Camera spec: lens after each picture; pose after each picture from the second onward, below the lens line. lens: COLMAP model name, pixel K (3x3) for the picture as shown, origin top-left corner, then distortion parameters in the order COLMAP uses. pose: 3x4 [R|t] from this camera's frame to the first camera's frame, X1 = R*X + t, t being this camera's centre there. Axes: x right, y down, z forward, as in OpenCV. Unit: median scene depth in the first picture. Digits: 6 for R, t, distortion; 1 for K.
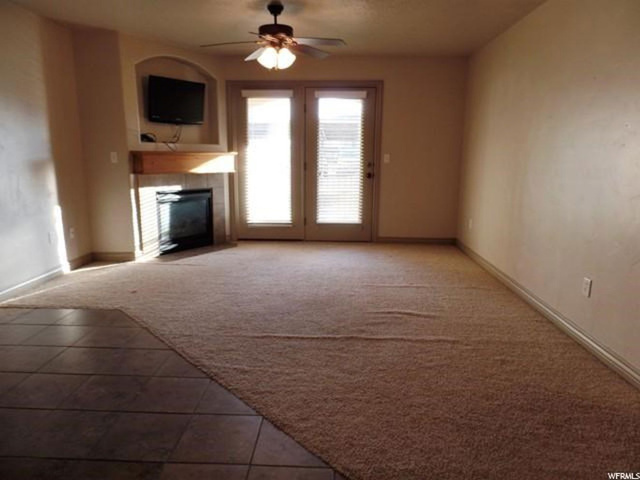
lens RADIAL K [[441.7, 0, 320.0], [0, 441.7, 240.0], [0, 0, 1]] dist [0.000607, 0.000360]
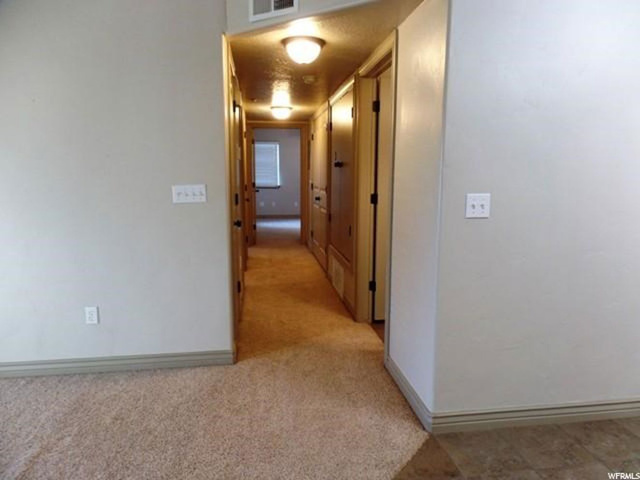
lens RADIAL K [[441.7, 0, 320.0], [0, 441.7, 240.0], [0, 0, 1]] dist [0.000607, 0.000360]
pose [[-0.173897, -0.158607, 0.971907, -0.420348], [0.196936, 0.961407, 0.192129, -0.144961], [-0.964871, 0.224814, -0.135950, 0.612221]]
